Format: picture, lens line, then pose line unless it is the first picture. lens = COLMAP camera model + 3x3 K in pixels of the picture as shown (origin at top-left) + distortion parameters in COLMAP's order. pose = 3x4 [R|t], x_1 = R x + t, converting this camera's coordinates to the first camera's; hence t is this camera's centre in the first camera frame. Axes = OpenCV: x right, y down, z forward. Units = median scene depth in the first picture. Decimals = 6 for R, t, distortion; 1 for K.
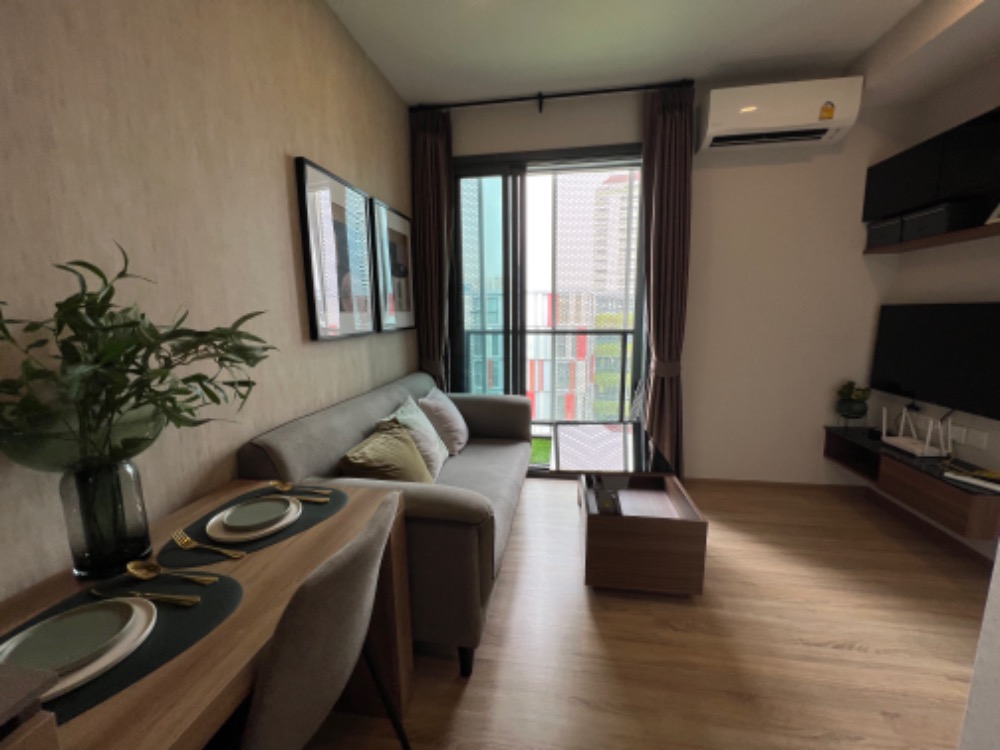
lens RADIAL K [[401.5, 0, 506.1], [0, 401.5, 370.6], [0, 0, 1]] dist [-0.001957, 0.000691]
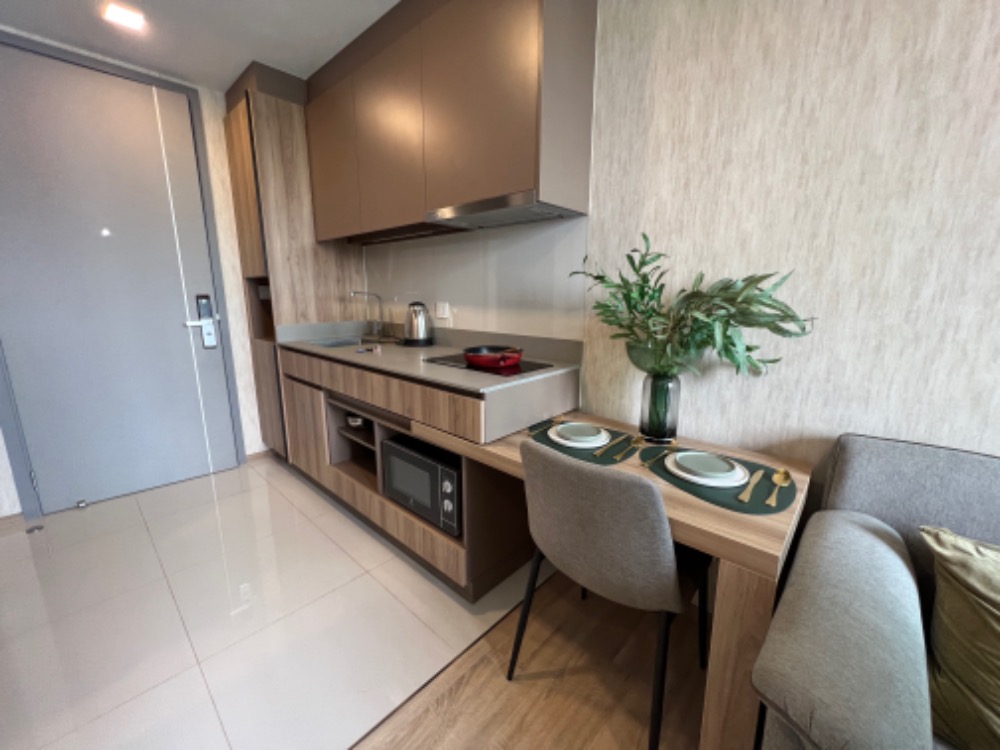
lens RADIAL K [[401.5, 0, 501.3], [0, 401.5, 374.3], [0, 0, 1]] dist [-0.001957, 0.000691]
pose [[-0.565256, 0.158999, -0.809447, 0.711379], [-0.122127, 0.954306, 0.272738, -0.144985], [0.815825, 0.253022, -0.520009, 1.391246]]
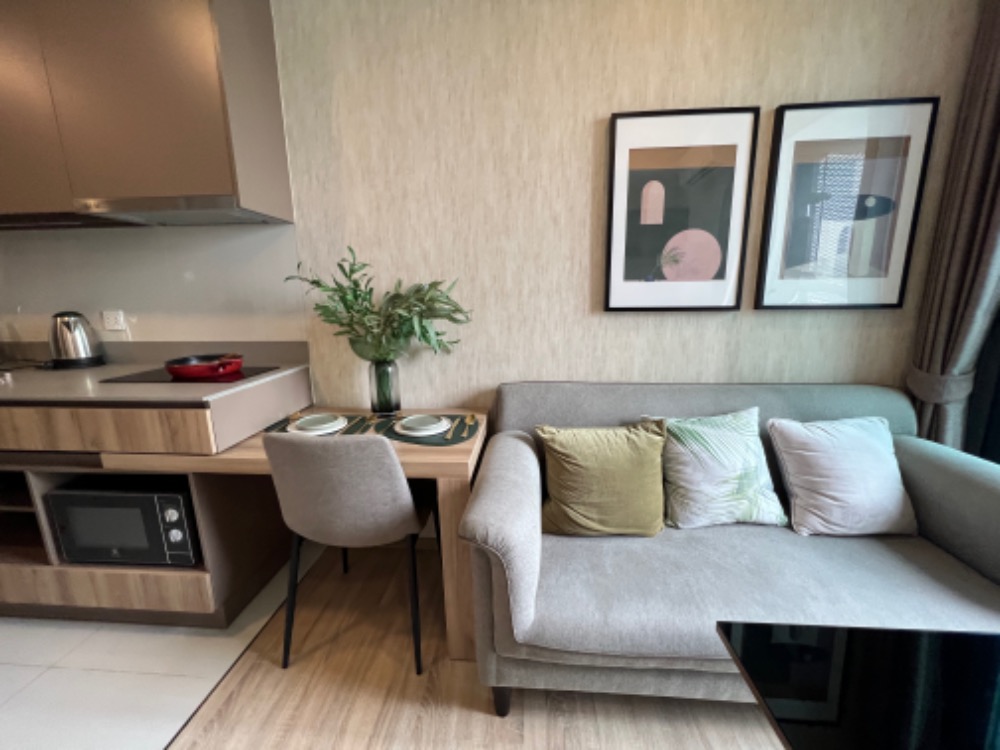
lens RADIAL K [[401.5, 0, 501.5], [0, 401.5, 374.4], [0, 0, 1]] dist [-0.001957, 0.000691]
pose [[0.067946, 0.196023, -0.978242, 1.052651], [-0.129391, 0.973959, 0.186177, -0.167321], [0.989263, 0.113926, 0.091541, 1.493898]]
